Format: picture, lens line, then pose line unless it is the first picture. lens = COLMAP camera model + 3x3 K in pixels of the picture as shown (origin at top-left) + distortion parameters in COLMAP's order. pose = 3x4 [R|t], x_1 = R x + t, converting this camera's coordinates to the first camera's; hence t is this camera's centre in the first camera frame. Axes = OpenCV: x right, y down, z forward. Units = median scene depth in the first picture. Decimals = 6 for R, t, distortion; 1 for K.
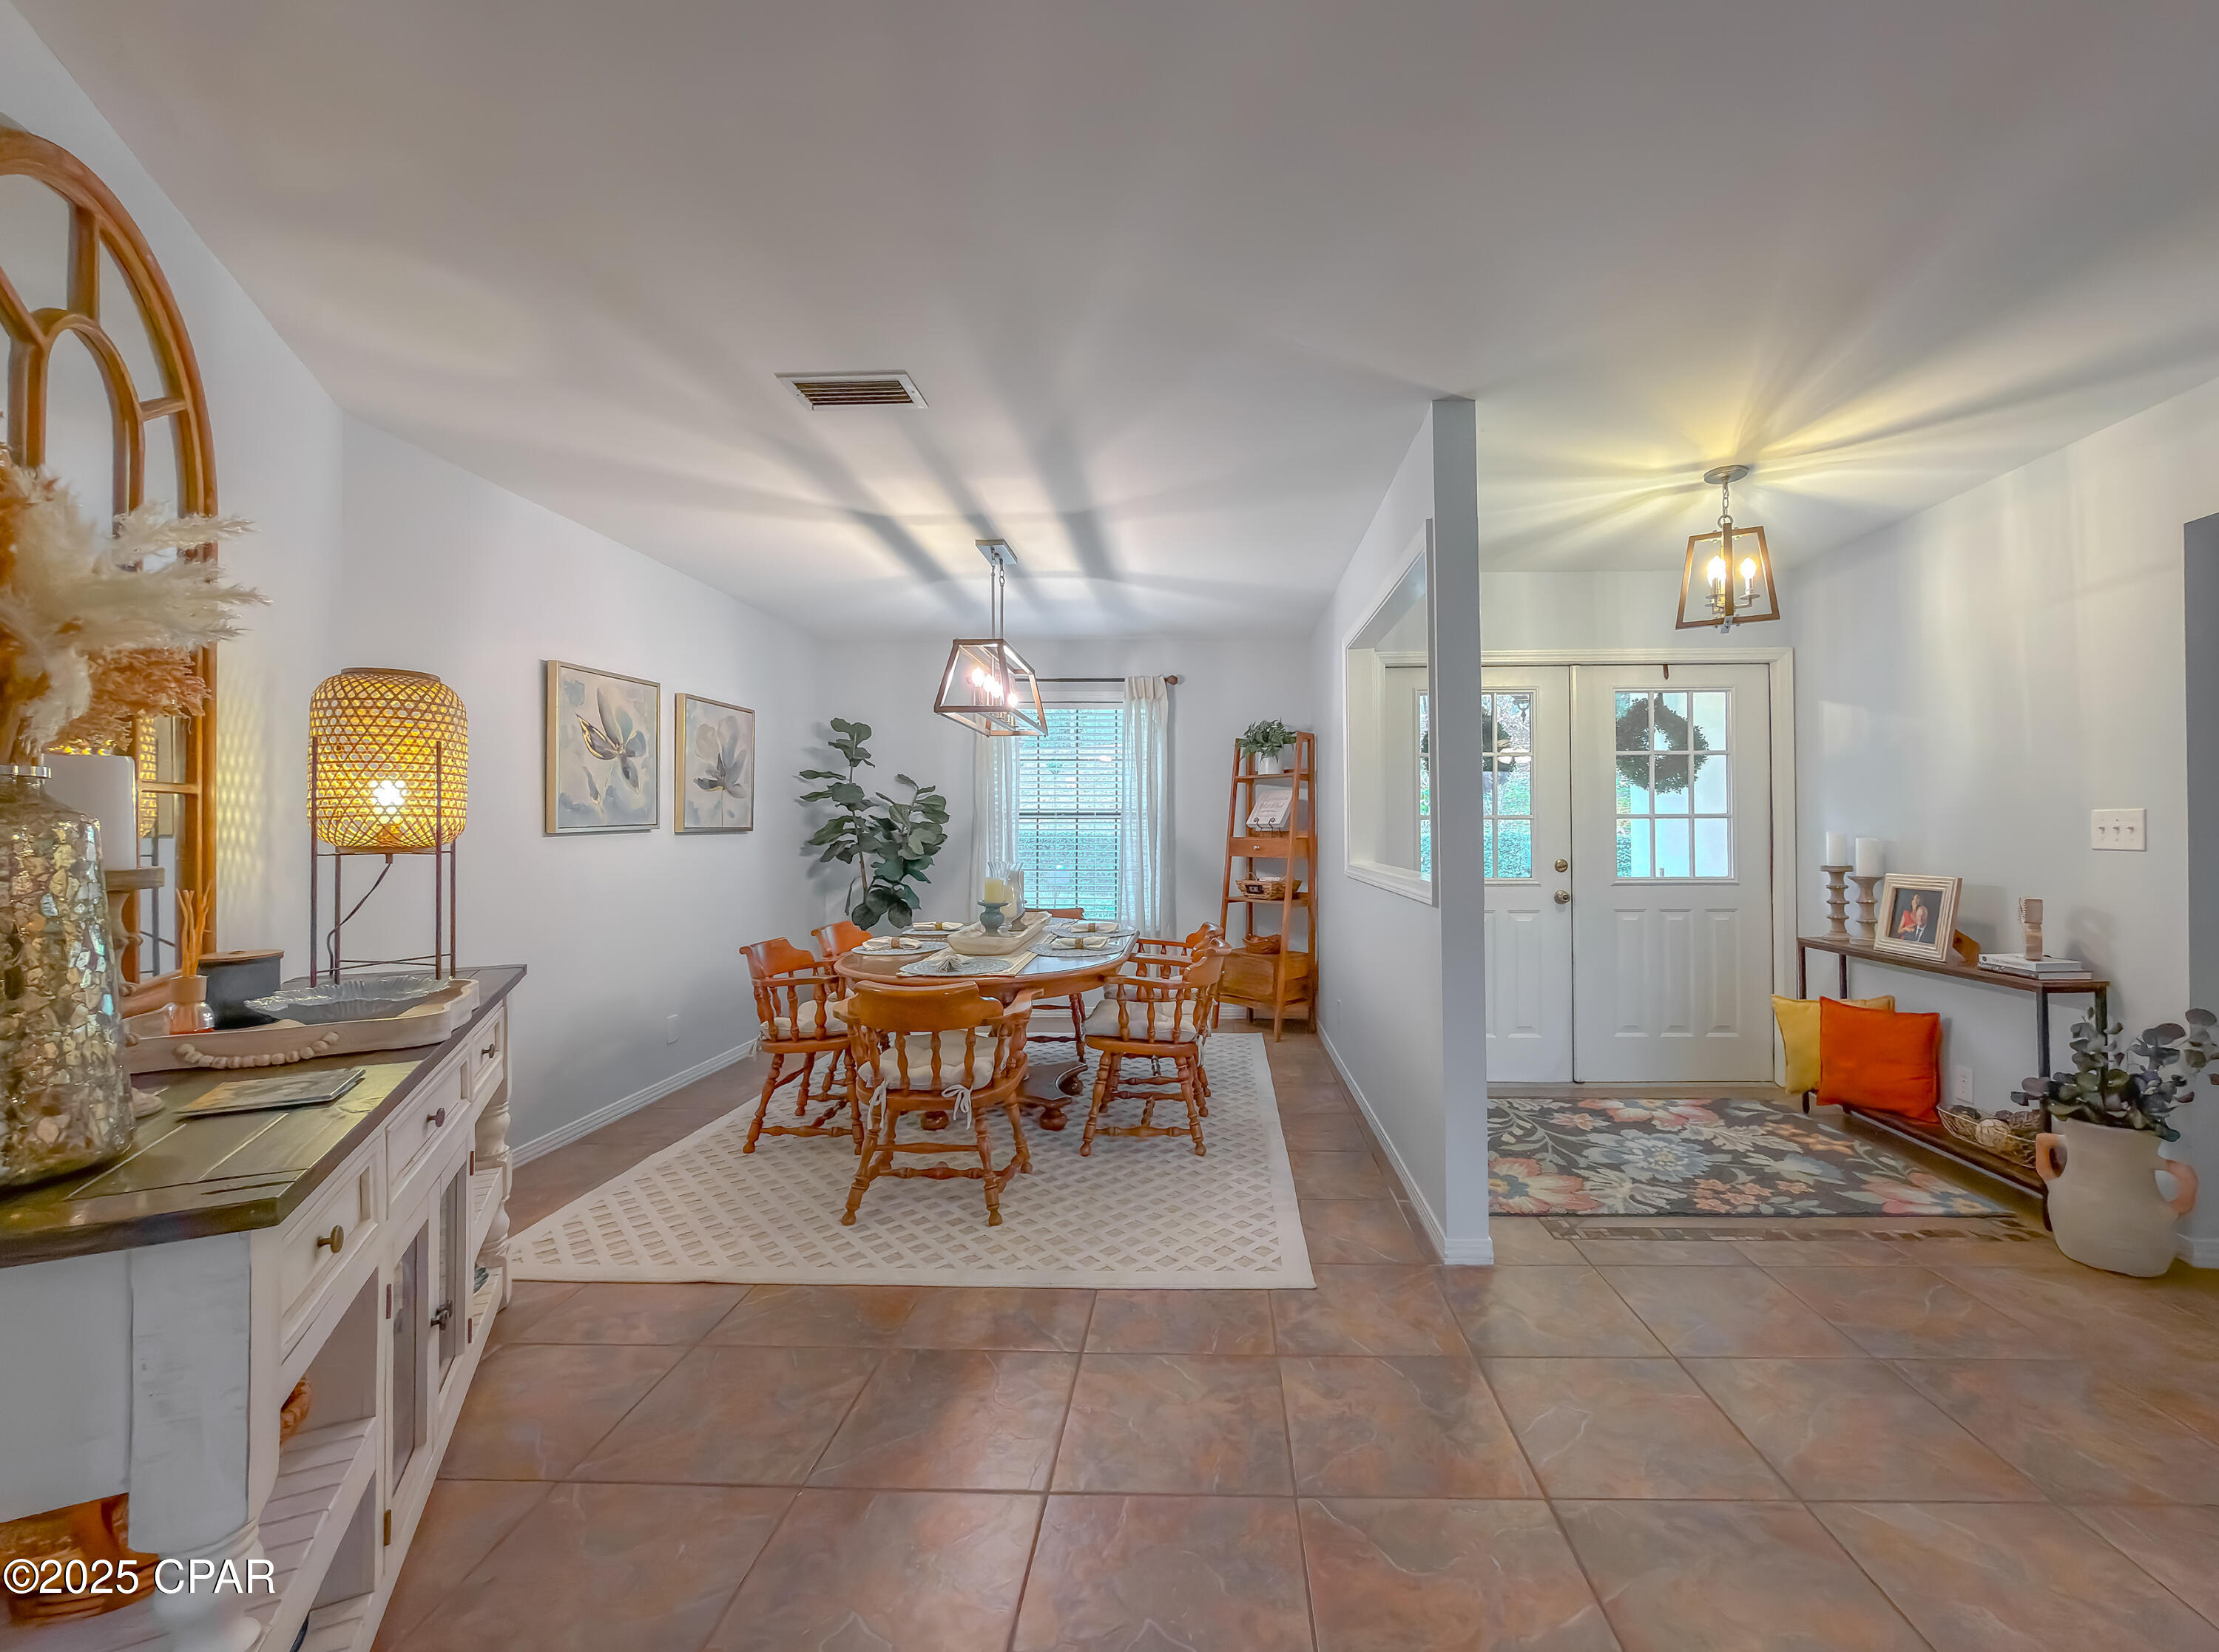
lens RADIAL K [[909.5, 0, 1165.9], [0, 909.5, 821.7], [0, 0, 1]] dist [-0.001519, 0.000153]
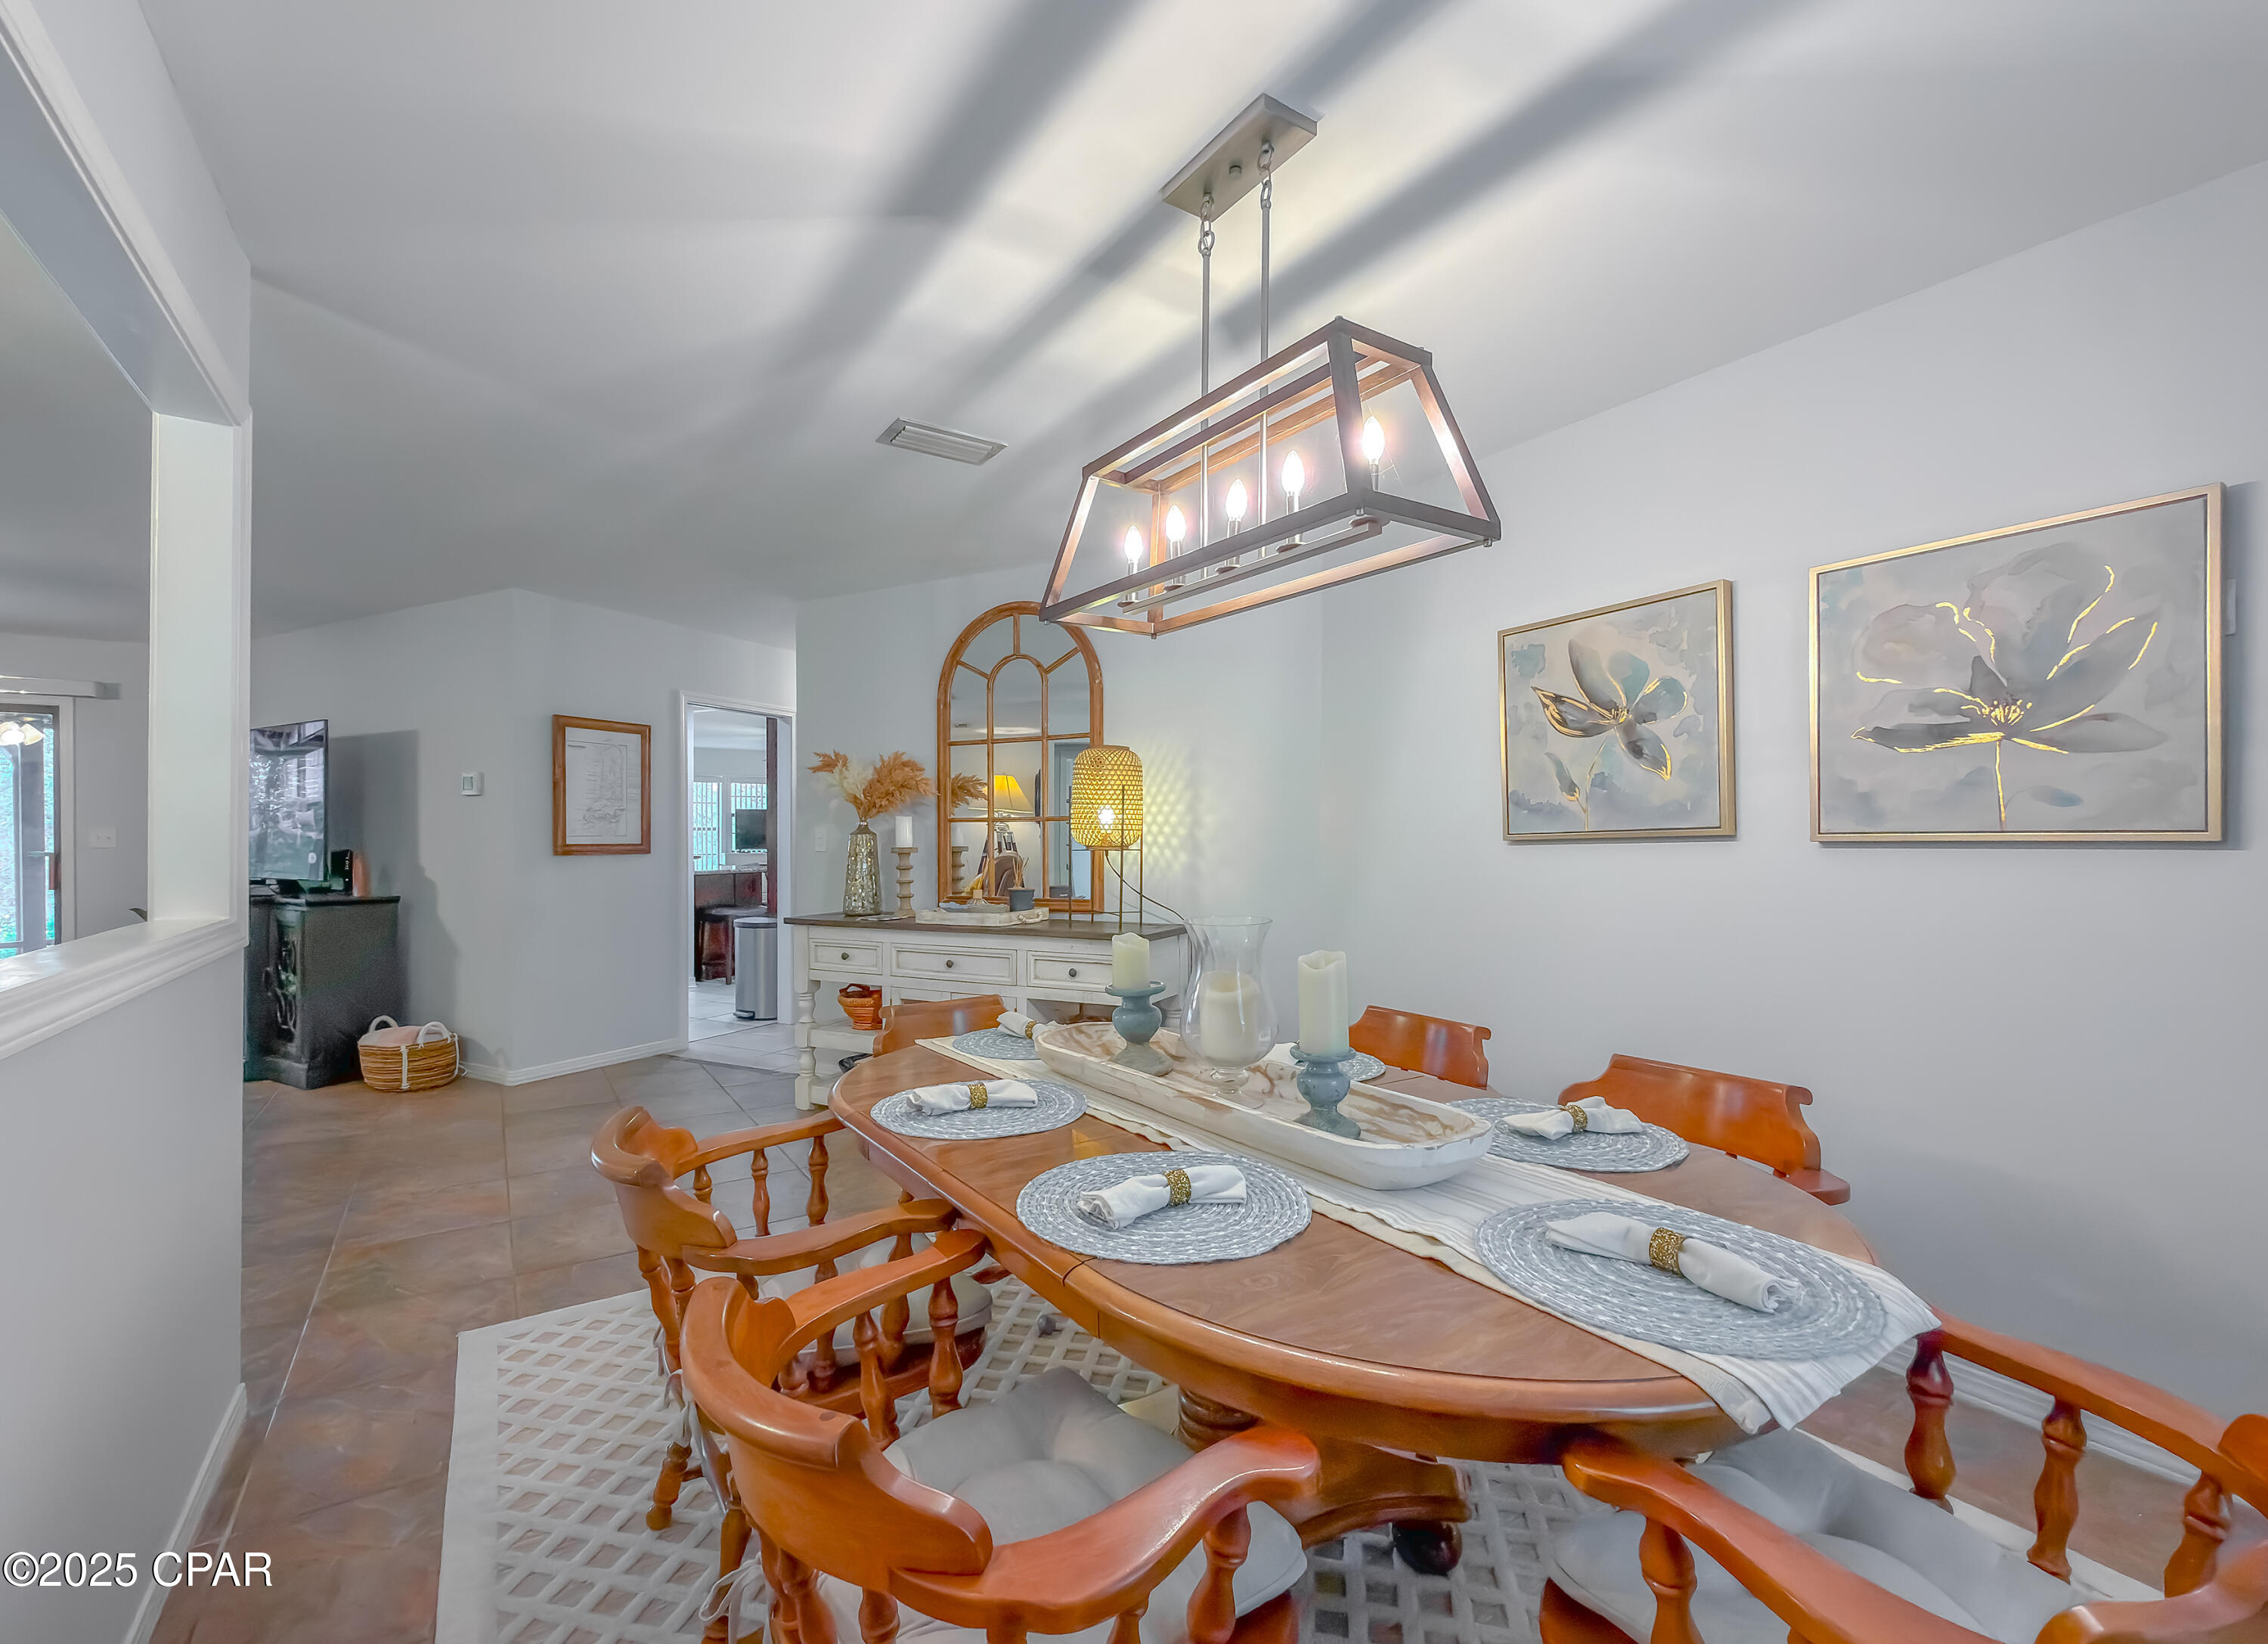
lens RADIAL K [[926.7, 0, 1067.5], [0, 926.7, 851.1], [0, 0, 1]] dist [-0.002666, 0.002064]
pose [[-0.822621, 0.001888, -0.568587, 0.122522], [-0.000670, 0.999991, 0.004289, 0.017373], [0.568589, 0.003909, -0.822612, 1.359630]]
